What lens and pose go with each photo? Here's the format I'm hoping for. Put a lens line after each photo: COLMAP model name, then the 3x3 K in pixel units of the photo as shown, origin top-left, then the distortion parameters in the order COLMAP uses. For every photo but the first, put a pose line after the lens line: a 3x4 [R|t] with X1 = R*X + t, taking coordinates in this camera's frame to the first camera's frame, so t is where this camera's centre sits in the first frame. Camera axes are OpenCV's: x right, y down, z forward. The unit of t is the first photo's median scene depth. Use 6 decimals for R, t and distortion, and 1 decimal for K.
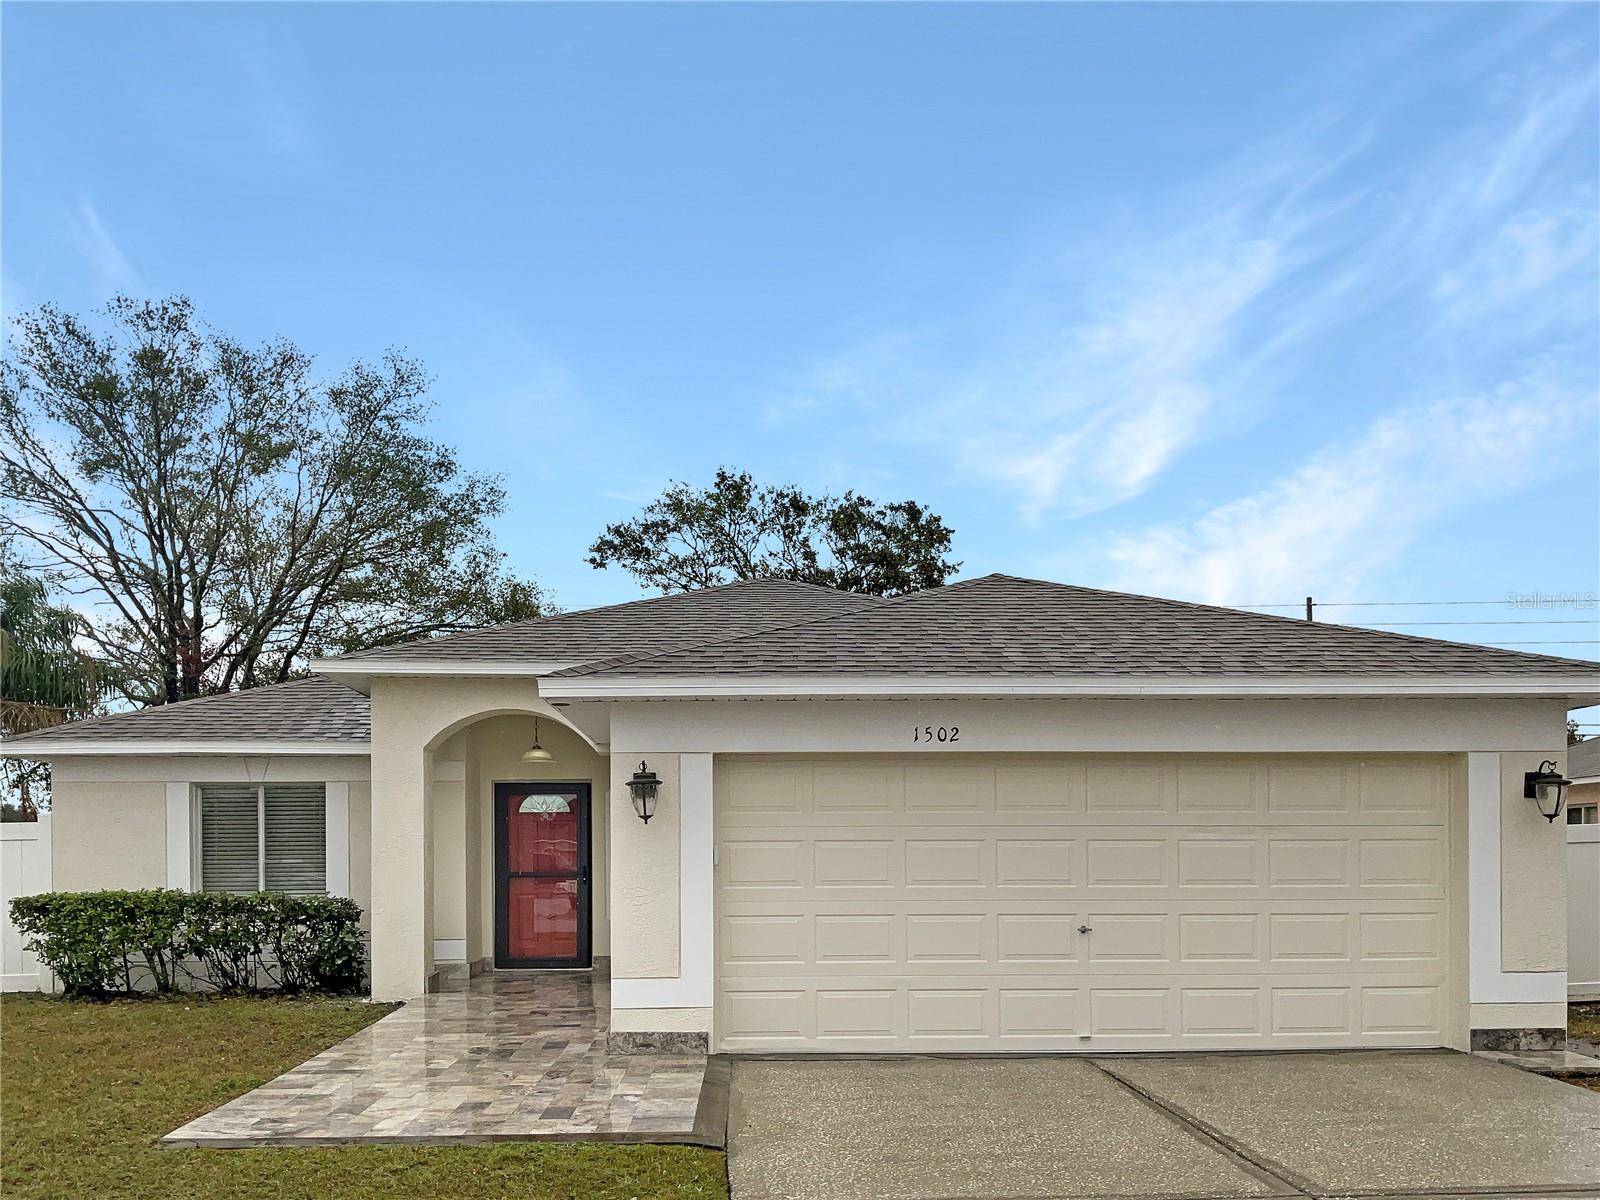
lens RADIAL K [[1289.2, 0, 813.1], [0, 1289.2, 724.4], [0, 0, 1]] dist [0.017120, -0.047862]
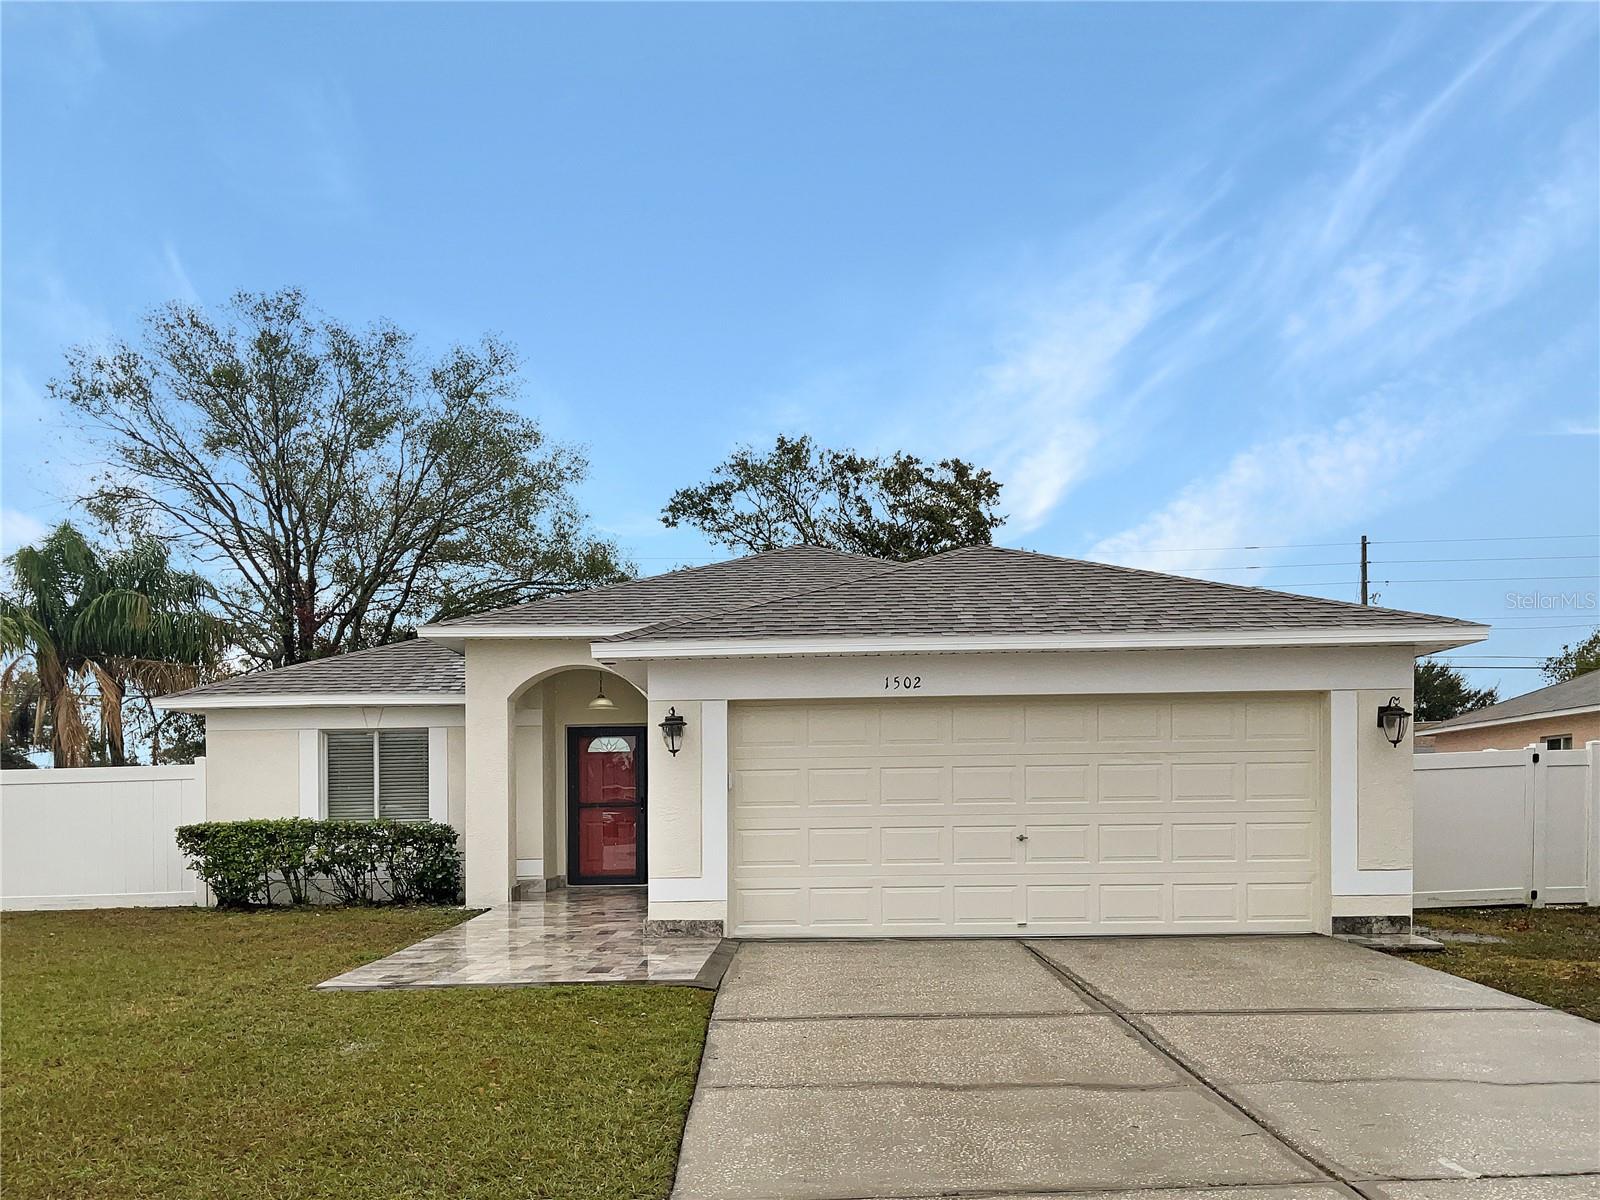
lens RADIAL K [[1339.8, 0, 793.7], [0, 1339.8, 589.3], [0, 0, 1]] dist [0.040326, -0.083038]
pose [[0.995693, -0.021254, -0.090238, 0.058573], [0.016157, 0.998252, -0.056853, -0.005533], [0.091288, 0.055150, 0.994296, -0.168240]]
